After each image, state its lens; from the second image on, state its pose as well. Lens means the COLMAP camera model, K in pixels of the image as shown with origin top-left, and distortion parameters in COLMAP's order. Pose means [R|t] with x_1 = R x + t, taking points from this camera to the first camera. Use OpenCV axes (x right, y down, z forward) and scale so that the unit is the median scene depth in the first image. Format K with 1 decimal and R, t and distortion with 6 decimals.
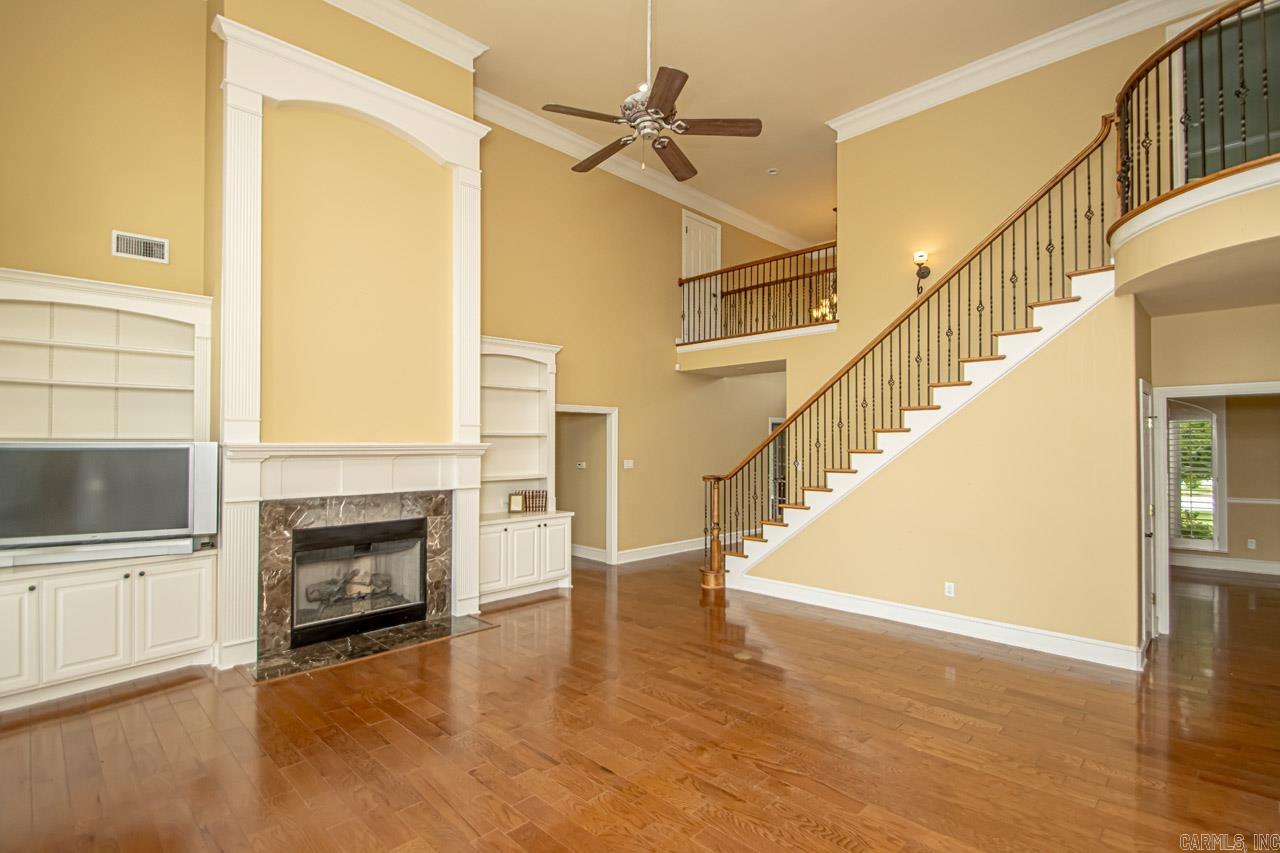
lens RADIAL K [[597.0, 0, 647.4], [0, 597.0, 421.2], [0, 0, 1]] dist [0.016137, -0.017011]
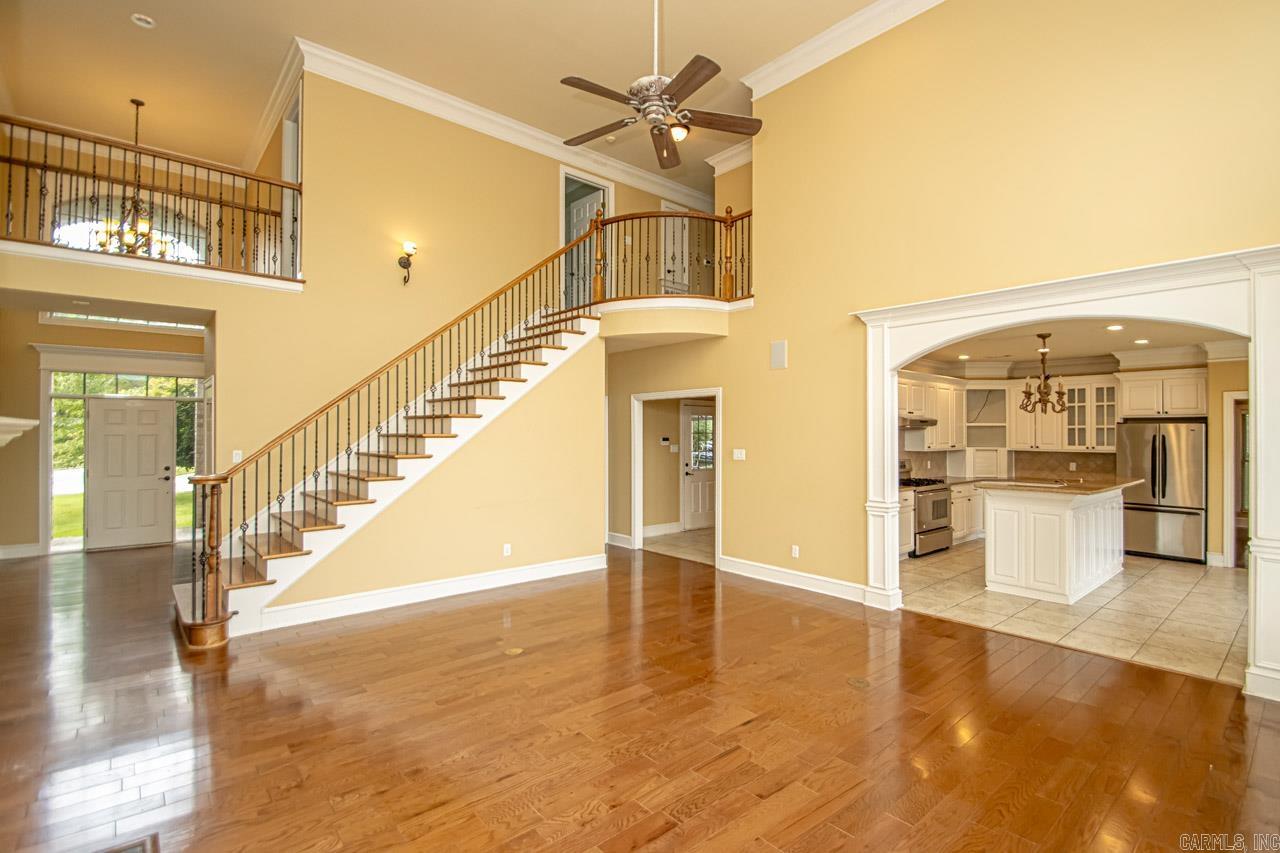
lens RADIAL K [[609.0, 0, 636.7], [0, 609.0, 408.0], [0, 0, 1]] dist [0.017105, -0.018630]
pose [[0.093132, 0.034409, 0.995059, -0.671125], [-0.042333, 0.998636, -0.030571, 0.021595], [-0.994753, -0.039276, 0.094462, 0.607041]]
